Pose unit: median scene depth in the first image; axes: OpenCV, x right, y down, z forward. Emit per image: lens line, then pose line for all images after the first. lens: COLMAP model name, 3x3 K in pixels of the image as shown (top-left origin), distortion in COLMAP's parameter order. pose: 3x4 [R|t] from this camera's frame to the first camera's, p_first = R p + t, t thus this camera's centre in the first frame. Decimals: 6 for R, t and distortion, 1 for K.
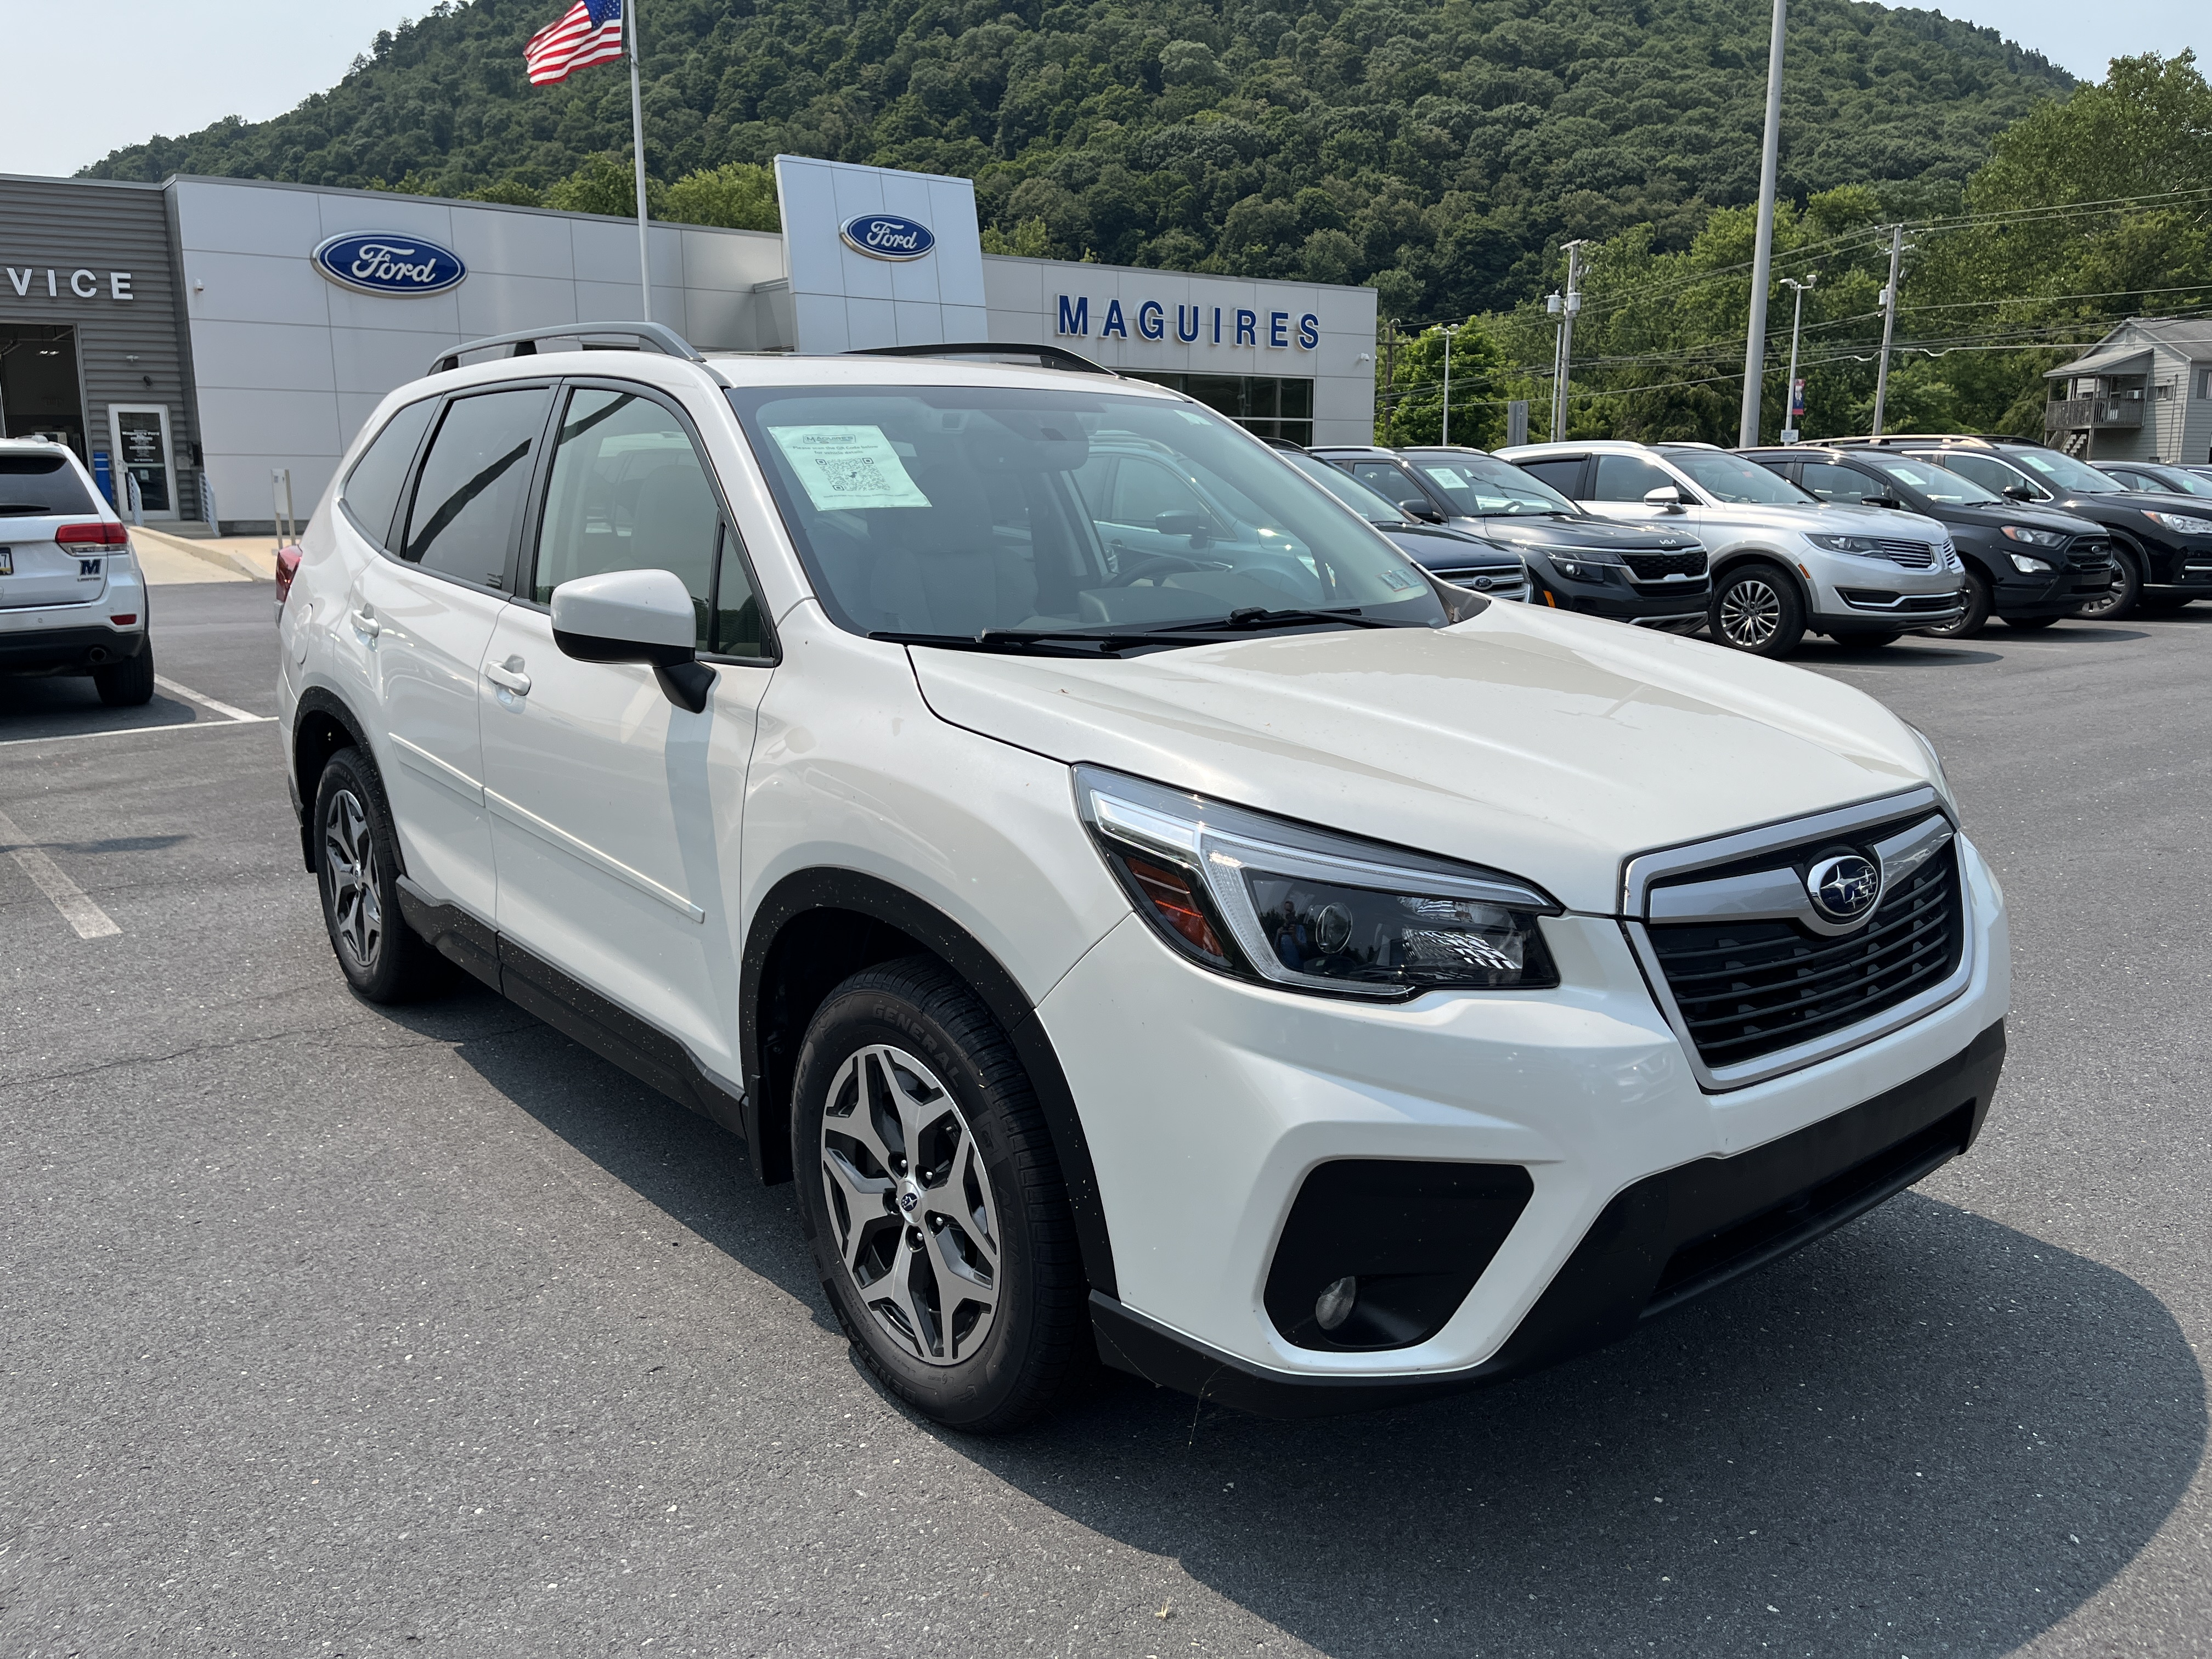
lens RADIAL K [[1700.5, 0, 1104.3], [0, 1700.5, 829.0], [0, 0, 1]] dist [0.026437, -0.014349]
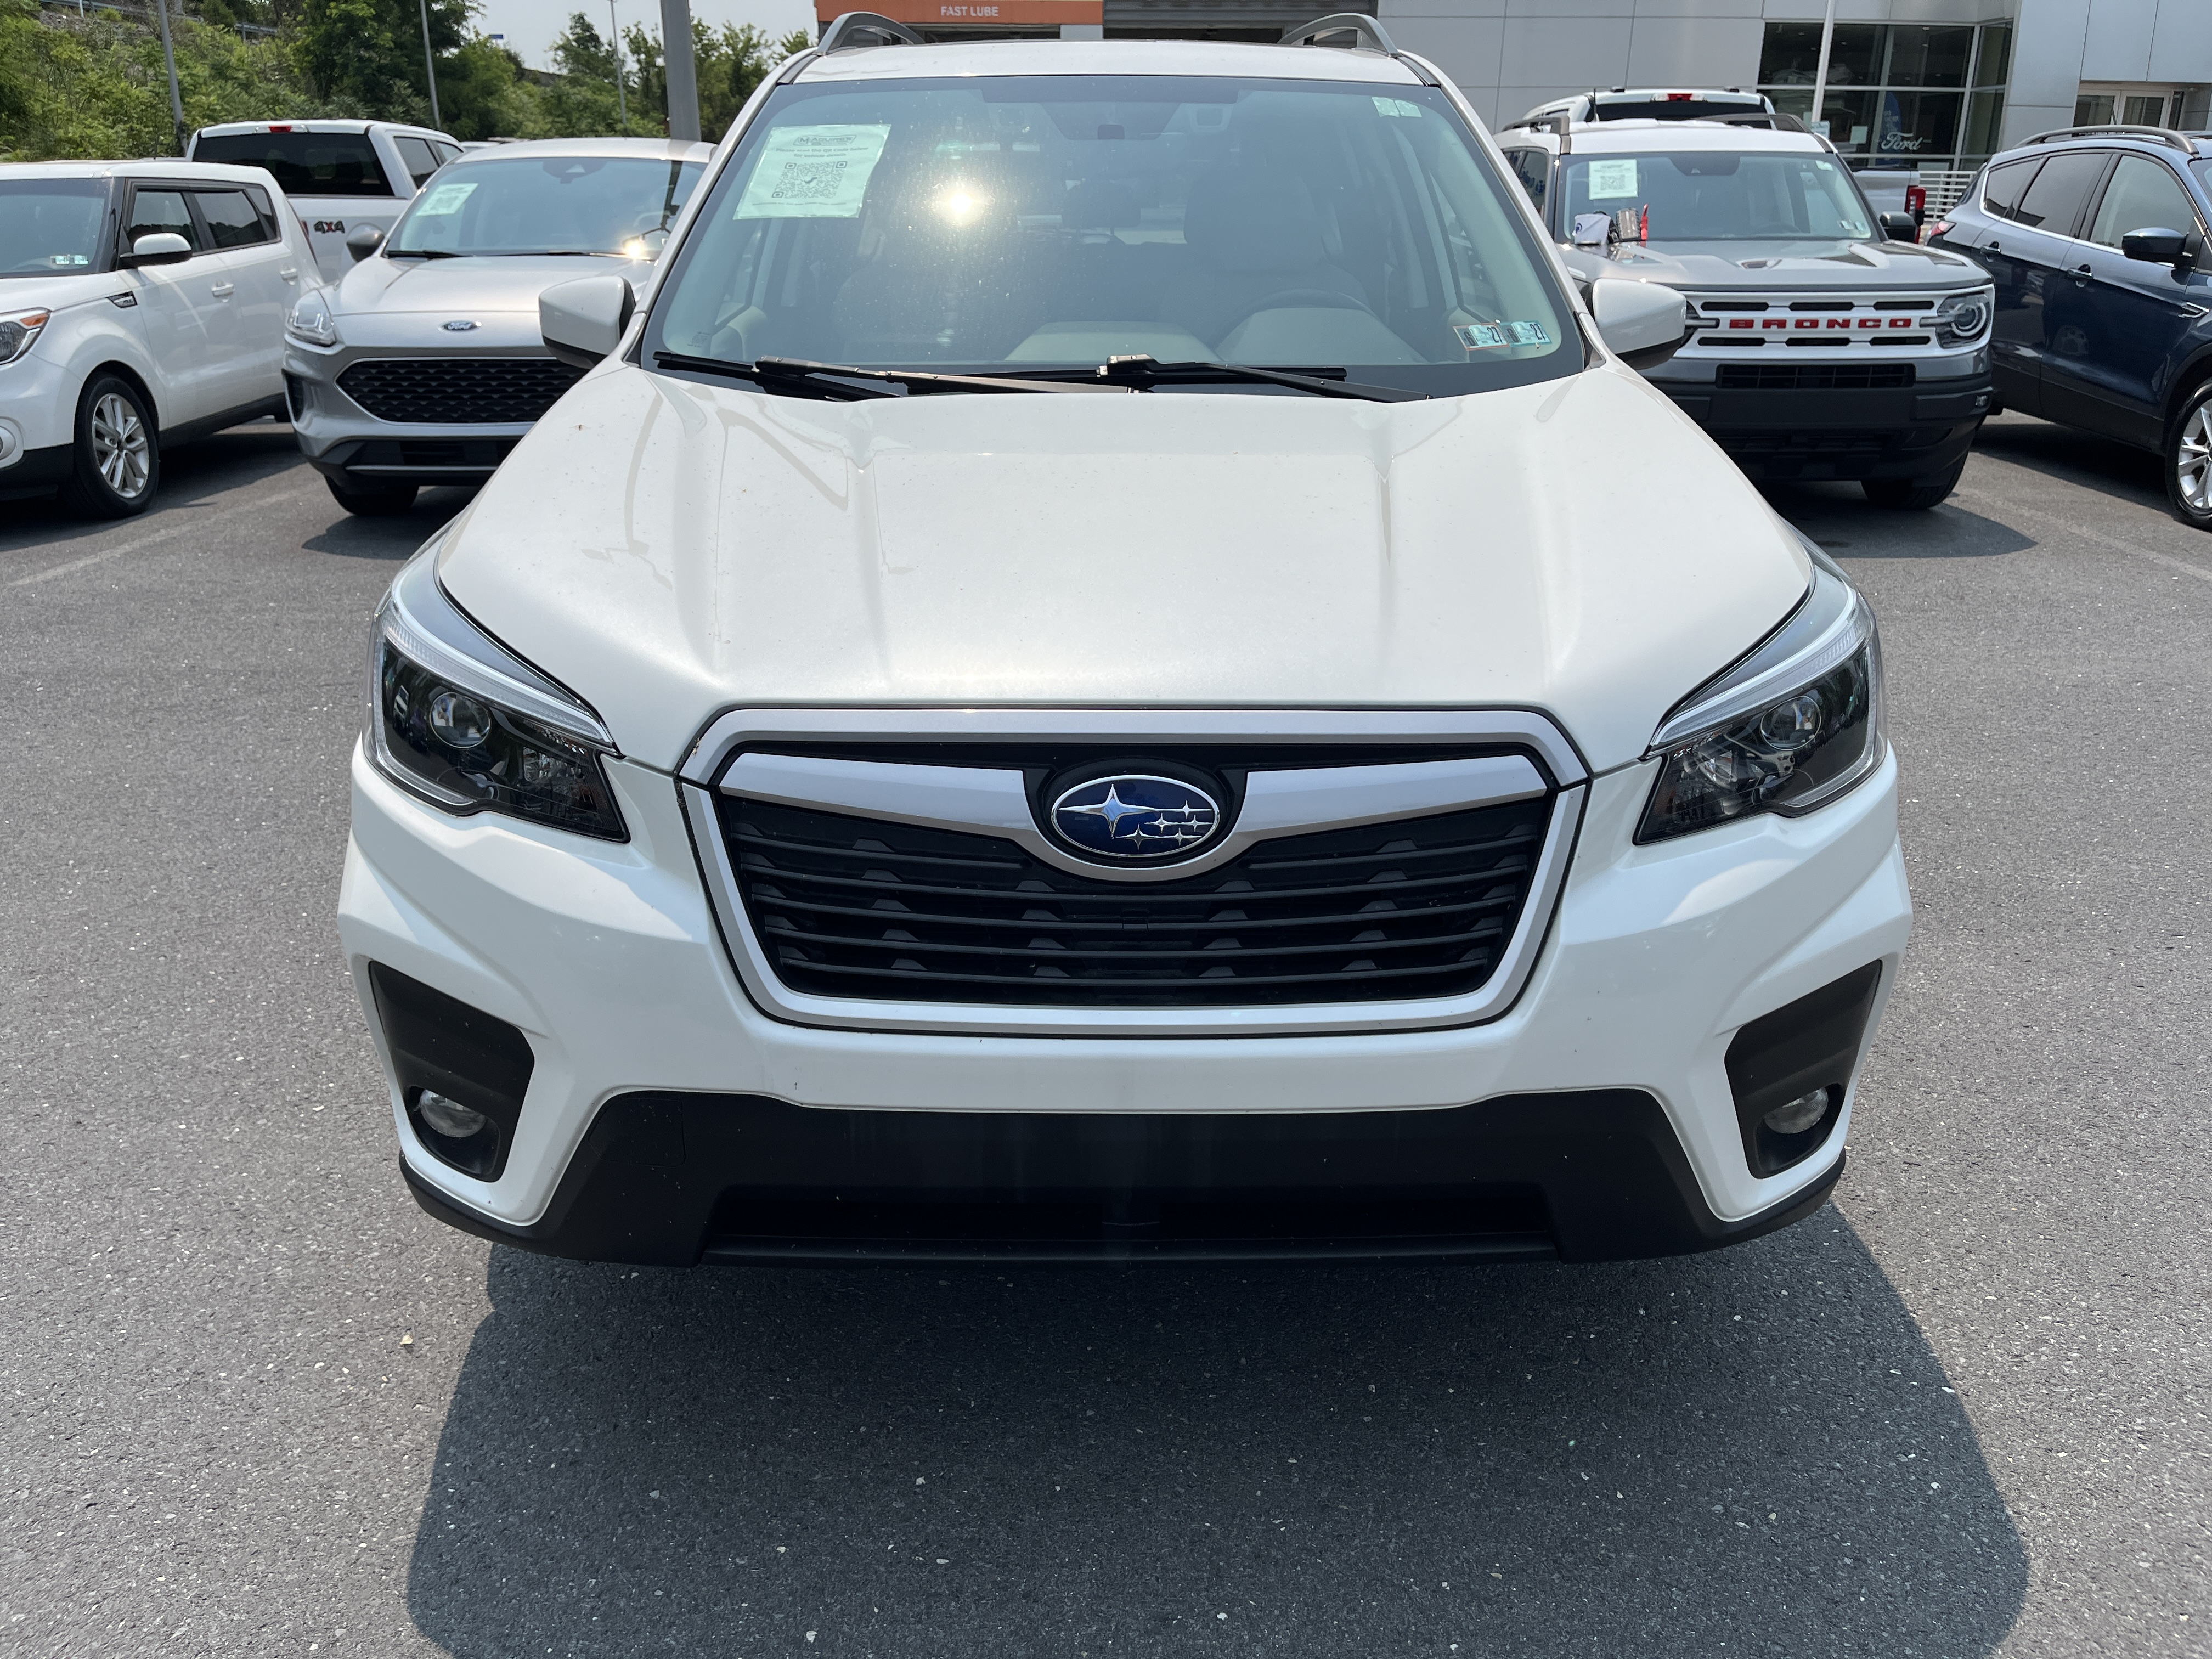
lens RADIAL K [[1700.5, 0, 1105.4], [0, 1700.5, 829.1], [0, 0, 1]] dist [0.026437, -0.014349]
pose [[0.785547, 0.231979, -0.573674, 0.874078], [-0.136413, 0.969184, 0.205121, -0.109863], [0.603579, -0.082875, 0.792984, 0.455604]]
